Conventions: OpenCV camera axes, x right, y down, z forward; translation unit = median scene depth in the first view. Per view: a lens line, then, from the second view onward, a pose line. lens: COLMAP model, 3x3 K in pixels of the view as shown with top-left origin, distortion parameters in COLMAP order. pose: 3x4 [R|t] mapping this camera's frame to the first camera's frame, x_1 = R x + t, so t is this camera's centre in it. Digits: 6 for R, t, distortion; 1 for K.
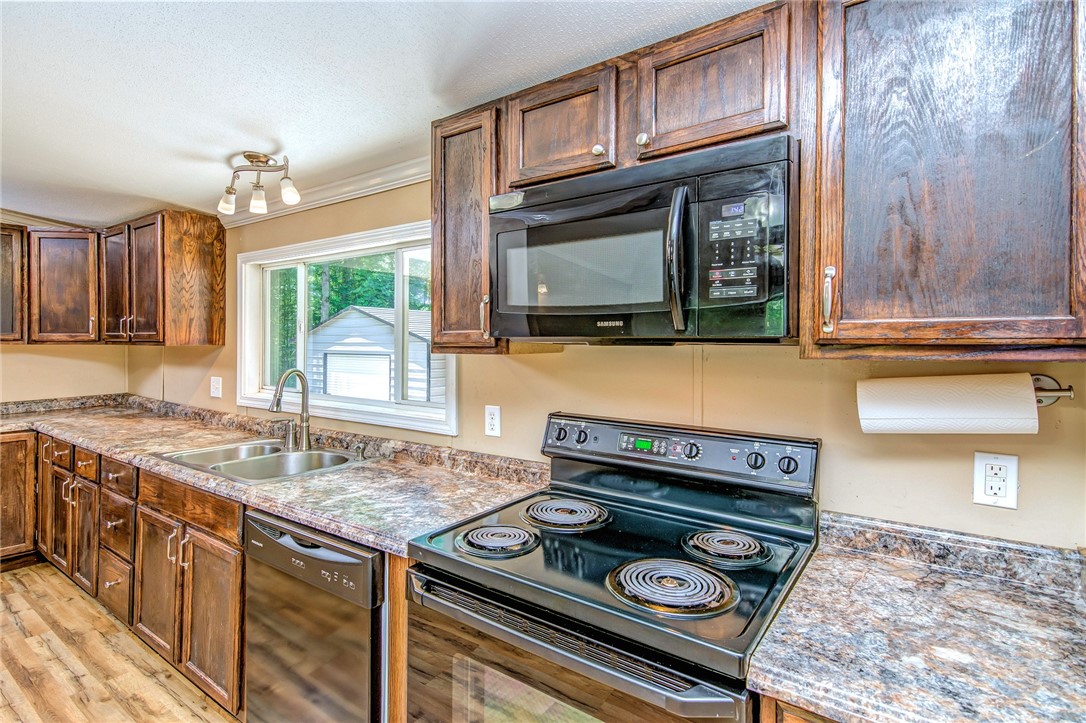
lens RADIAL K [[546.4, 0, 539.1], [0, 546.4, 351.1], [0, 0, 1]] dist [0.003720, -0.001508]
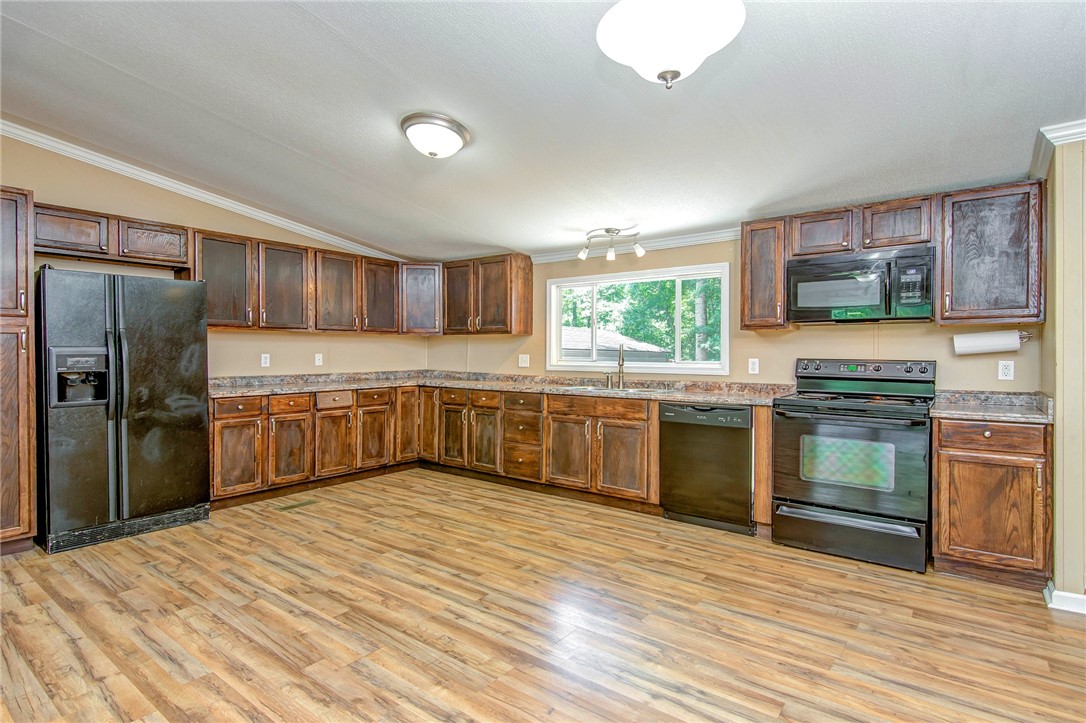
lens RADIAL K [[546.4, 0, 546.2], [0, 546.4, 361.9], [0, 0, 1]] dist [0.003720, -0.001508]
pose [[0.999719, 0.007424, -0.022493, -1.244261], [-0.007622, 0.999933, -0.008756, 0.209622], [0.022426, 0.008925, 0.999709, -1.583688]]
